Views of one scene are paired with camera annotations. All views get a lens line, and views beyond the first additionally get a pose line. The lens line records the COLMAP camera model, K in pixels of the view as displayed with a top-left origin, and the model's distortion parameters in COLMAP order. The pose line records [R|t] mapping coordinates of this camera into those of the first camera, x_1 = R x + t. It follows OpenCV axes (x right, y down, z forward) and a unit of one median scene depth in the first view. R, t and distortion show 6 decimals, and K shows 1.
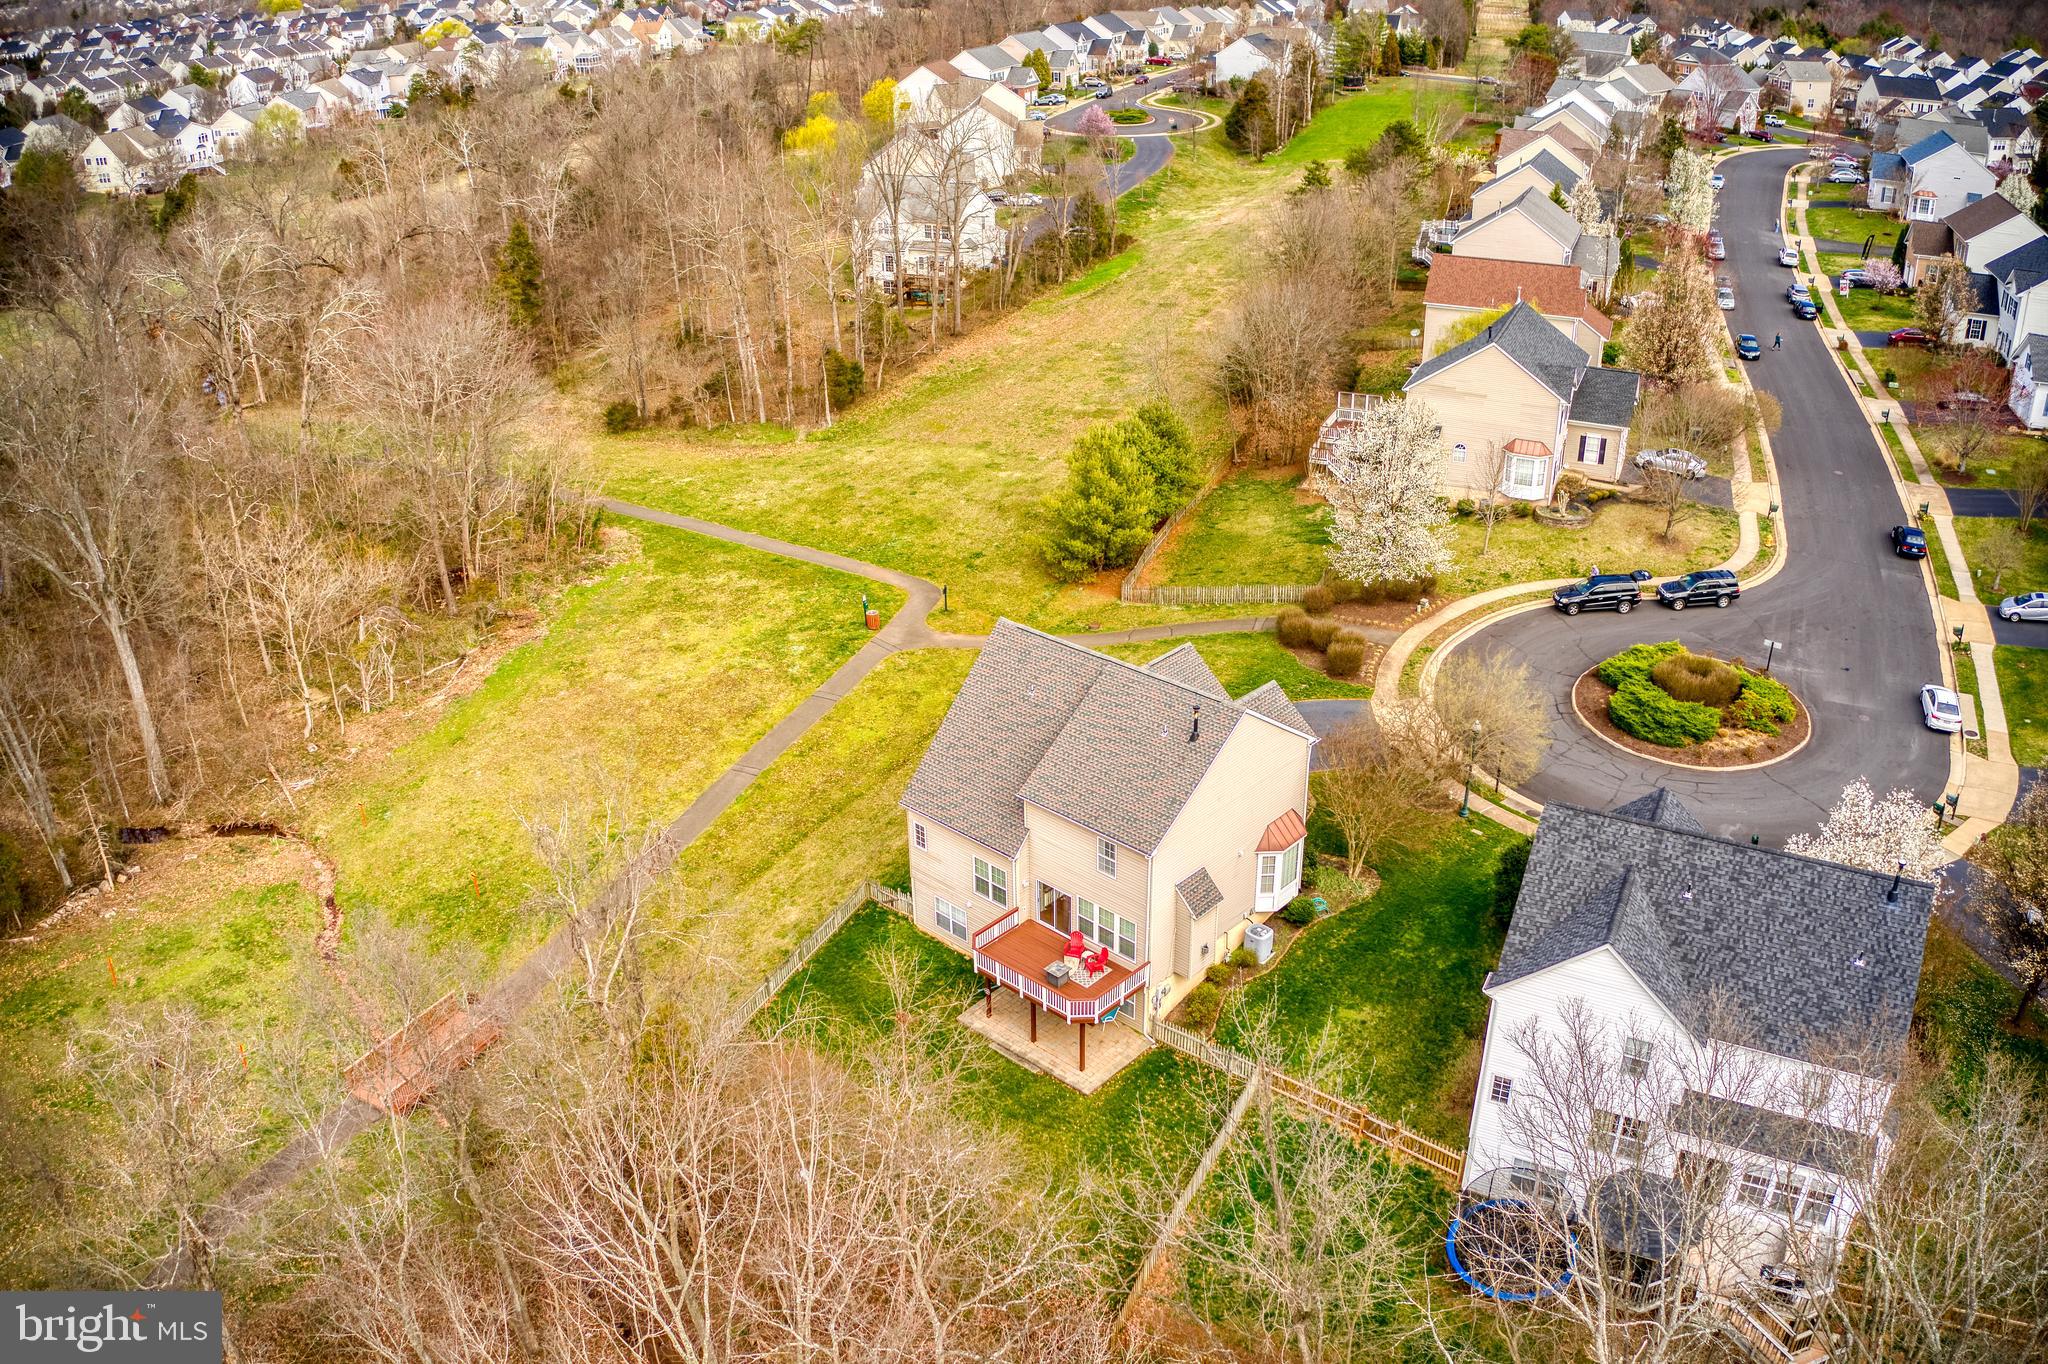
lens RADIAL K [[1615.3, 0, 1008.9], [0, 1615.3, 663.7], [0, 0, 1]] dist [-0.188225, 0.017713]
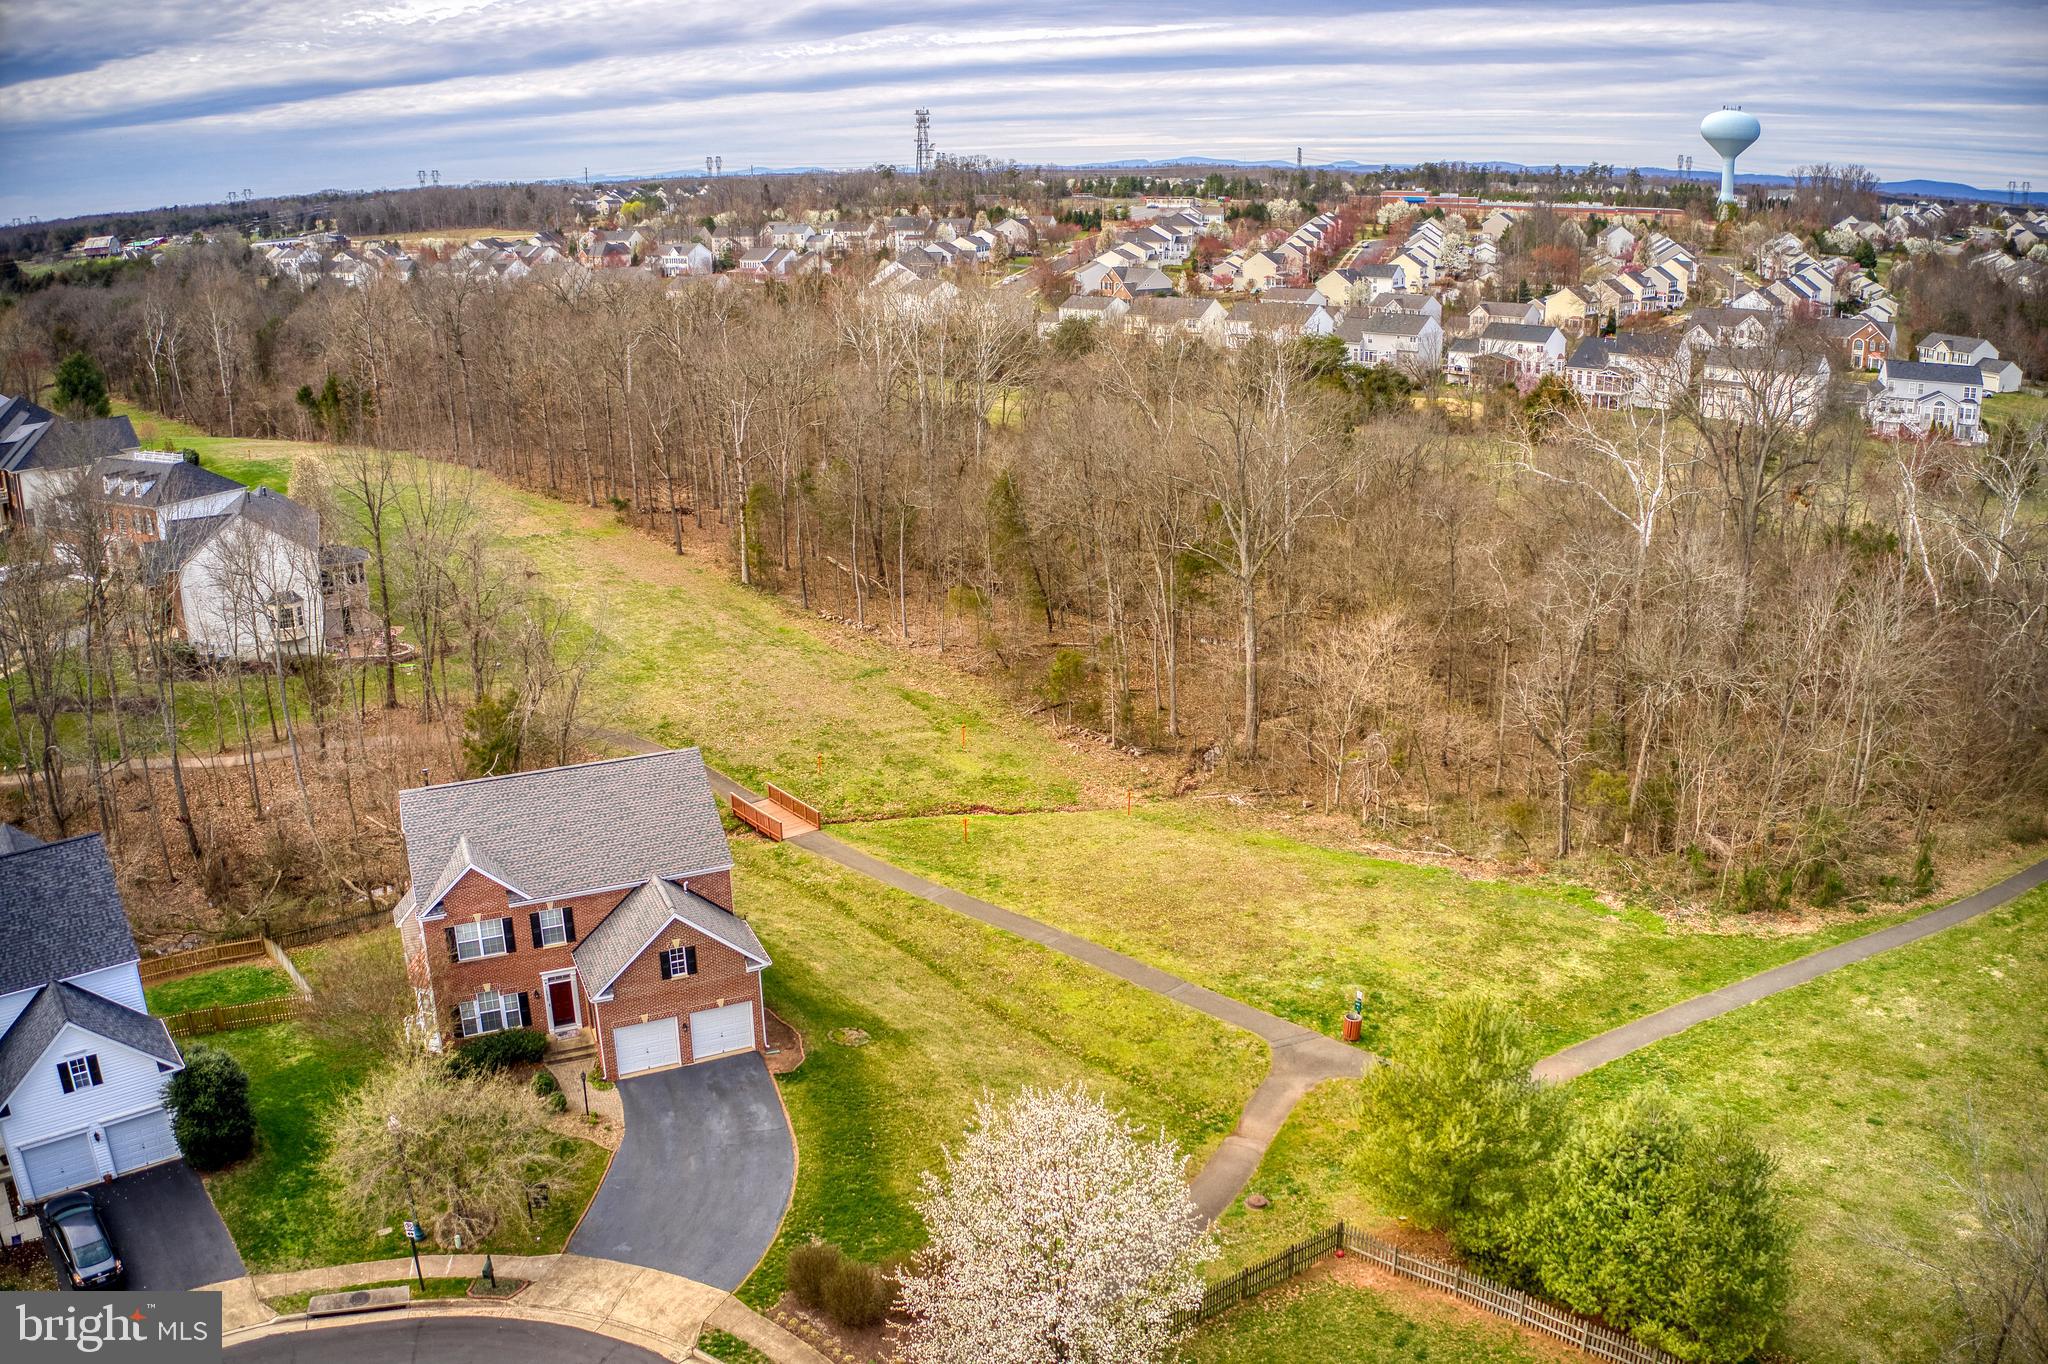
lens RADIAL K [[1615.3, 0, 1020.9], [0, 1615.3, 674.4], [0, 0, 1]] dist [-0.188225, 0.017713]
pose [[-0.386442, 0.299106, -0.872467, 0.582505], [-0.385143, 0.807198, 0.447322, -0.443119], [0.838050, 0.508888, -0.196737, 0.995149]]
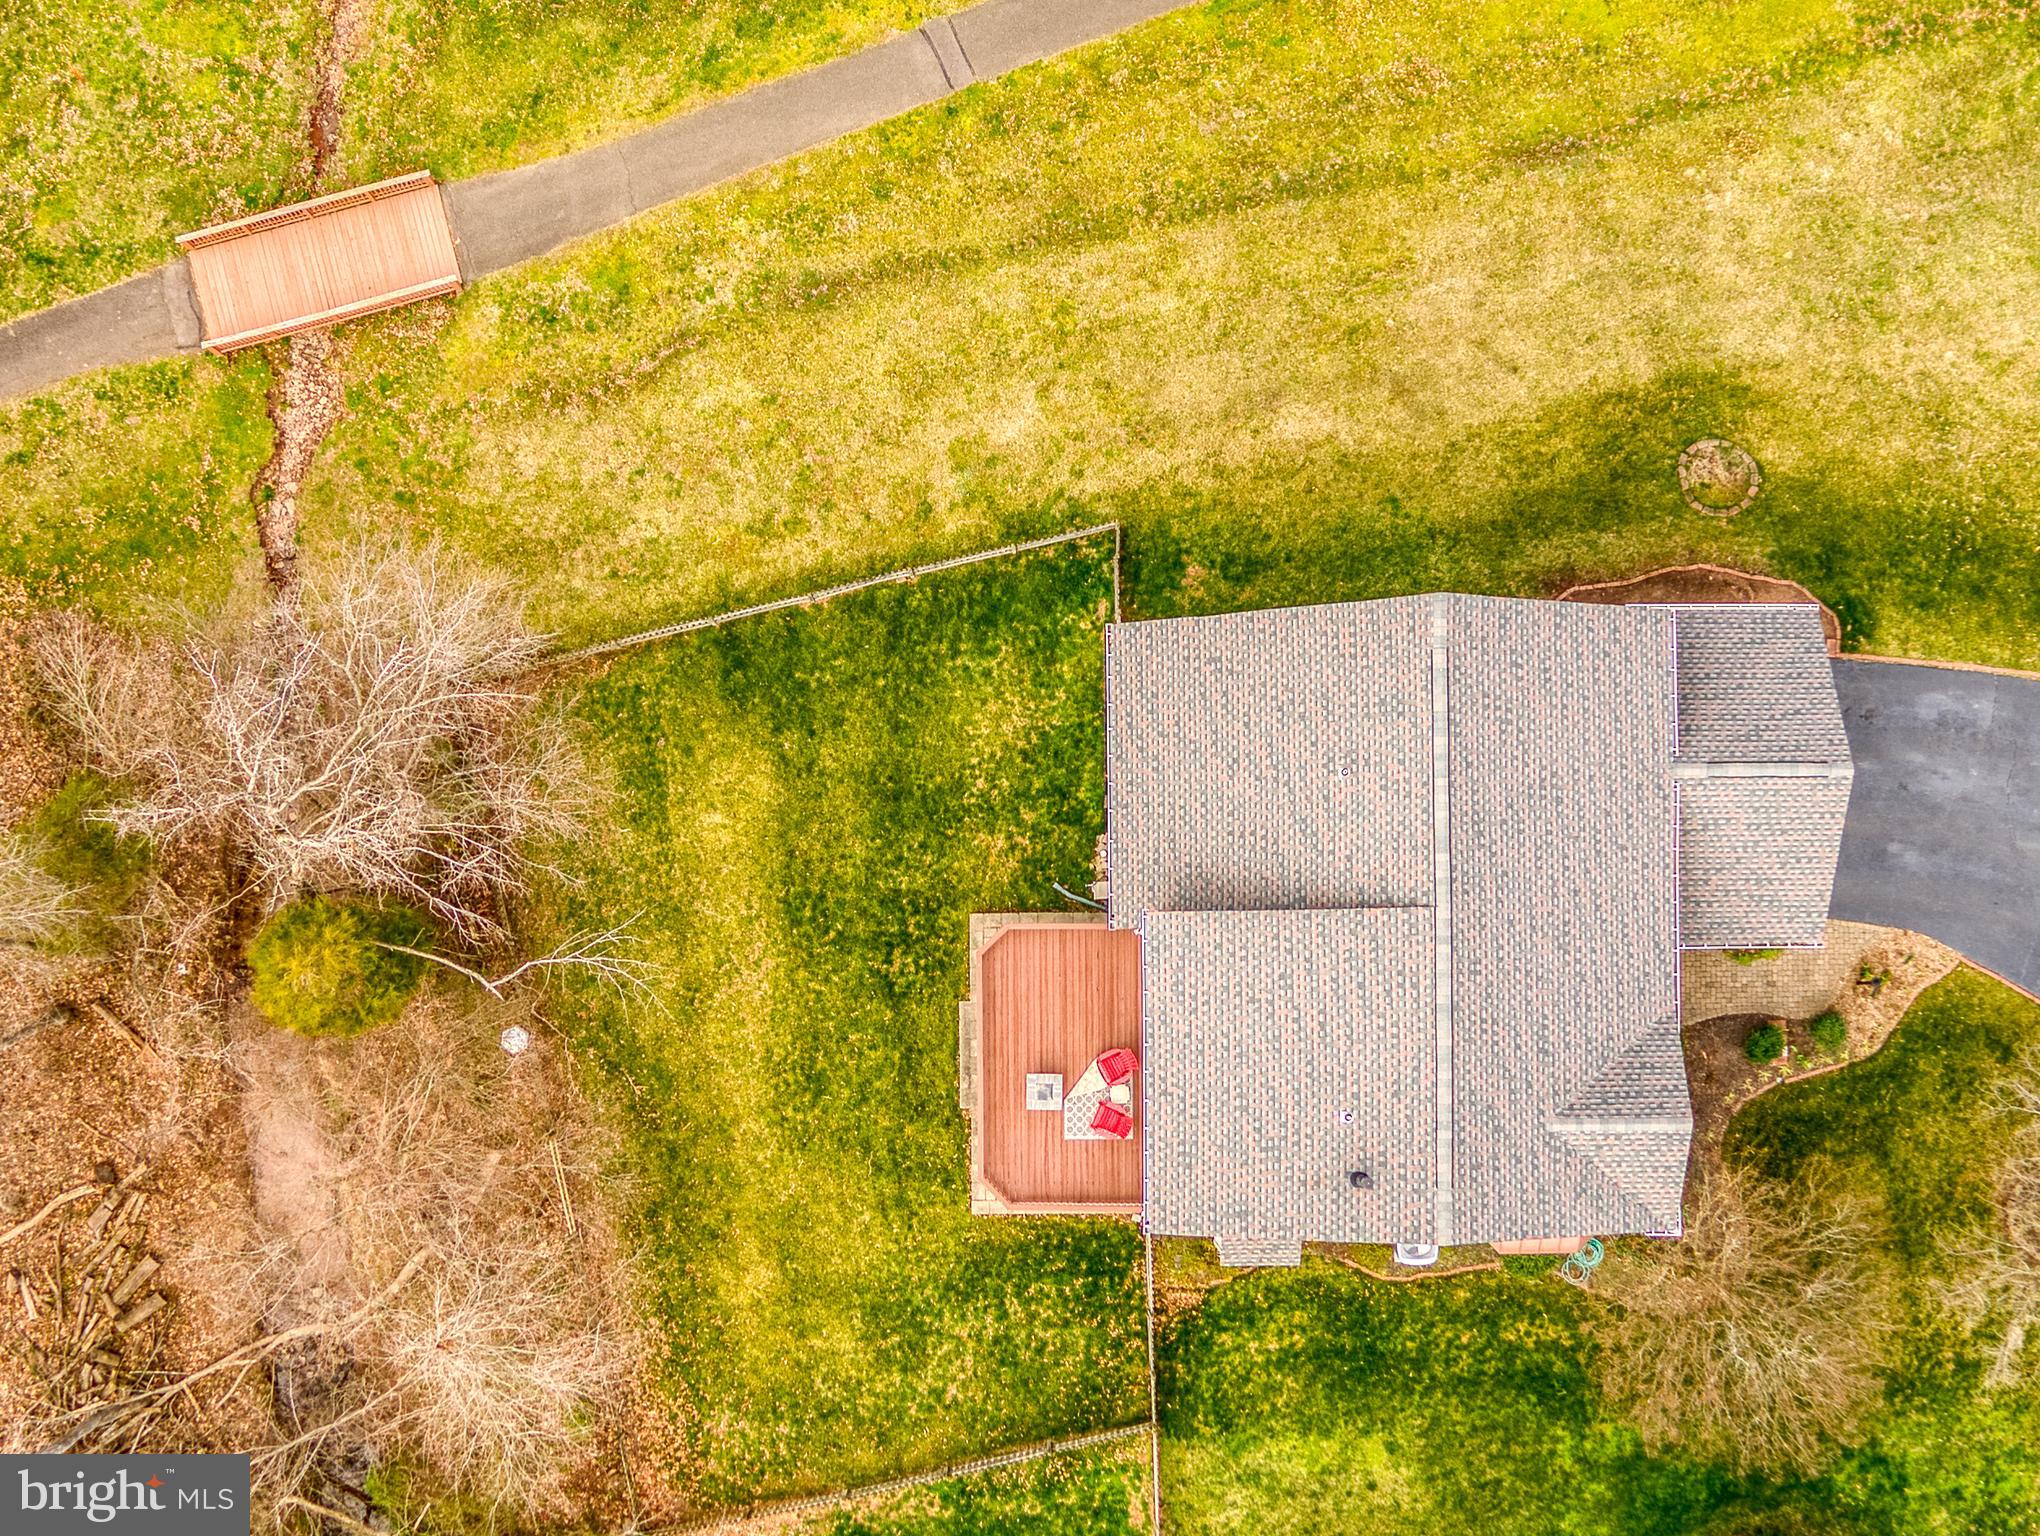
lens RADIAL K [[3498.8, 0, 909.9], [0, 3498.8, 894.4], [0, 0, 1]] dist [-0.177239, 0.000000]
pose [[0.688741, 0.724948, -0.009282, -0.028982], [-0.307172, 0.303379, 0.902001, -0.631881], [0.656720, -0.618394, 0.431634, 0.306392]]
